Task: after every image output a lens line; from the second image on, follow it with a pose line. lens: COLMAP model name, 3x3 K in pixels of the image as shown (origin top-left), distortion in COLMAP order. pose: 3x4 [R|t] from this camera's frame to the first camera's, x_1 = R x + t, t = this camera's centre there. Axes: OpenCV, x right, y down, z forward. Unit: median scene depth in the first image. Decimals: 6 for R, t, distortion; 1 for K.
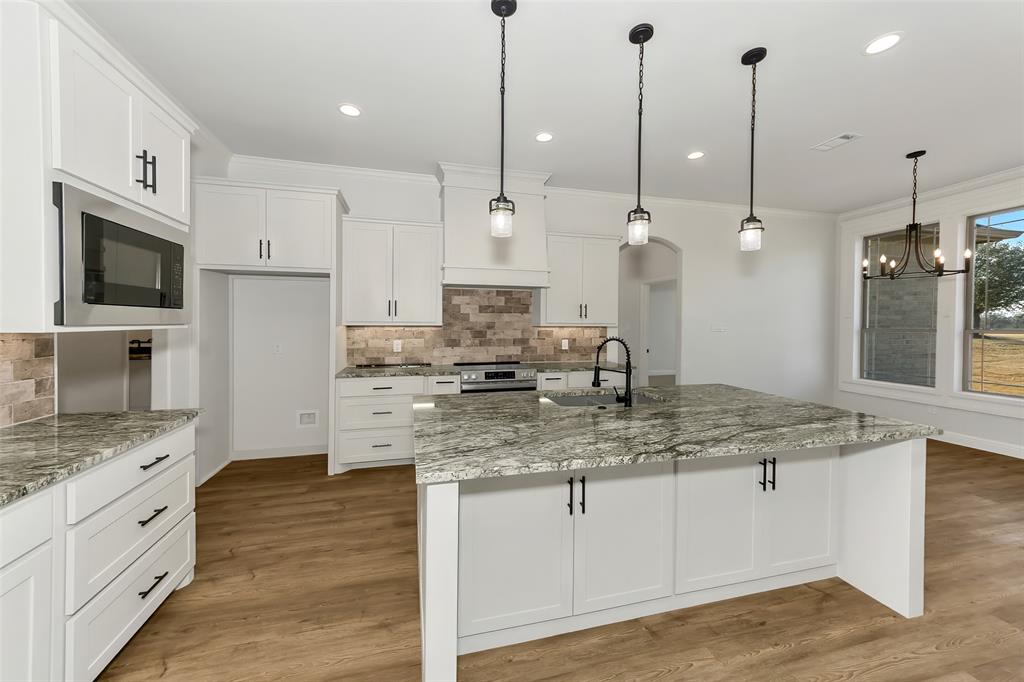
lens RADIAL K [[366.0, 0, 516.5], [0, 366.0, 330.3], [0, 0, 1]] dist [0.000541, -0.000061]
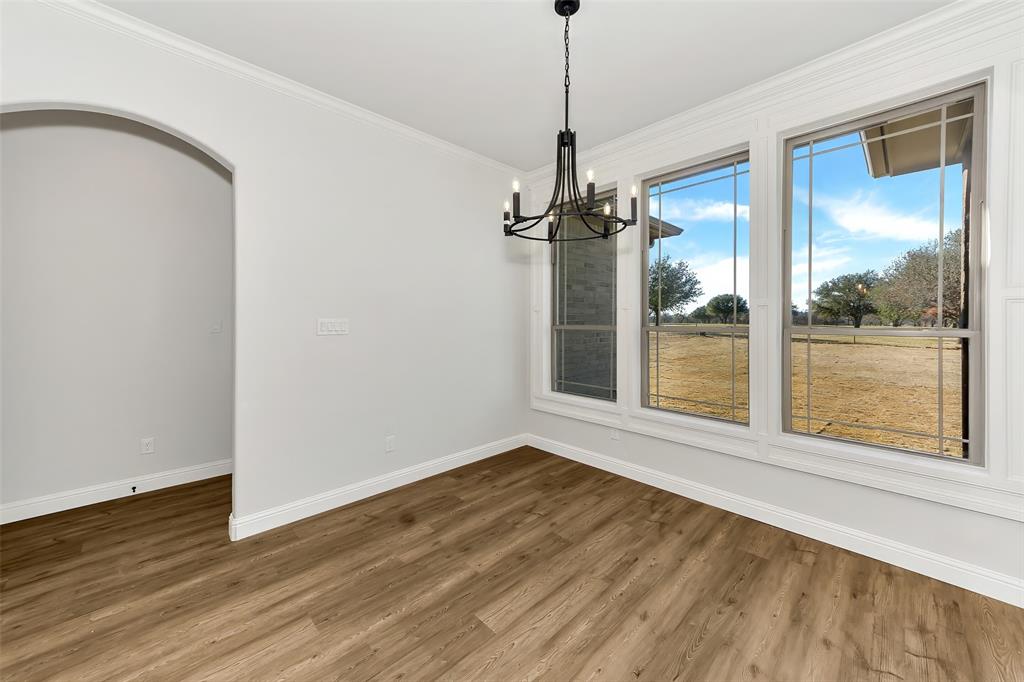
lens RADIAL K [[371.9, 0, 510.7], [0, 371.9, 321.8], [0, 0, 1]] dist [0.000609, 0.000027]
pose [[0.866419, -0.003564, 0.499304, 0.452207], [0.010871, 0.999872, -0.011727, -0.004034], [-0.499199, 0.015589, 0.866347, 0.349208]]
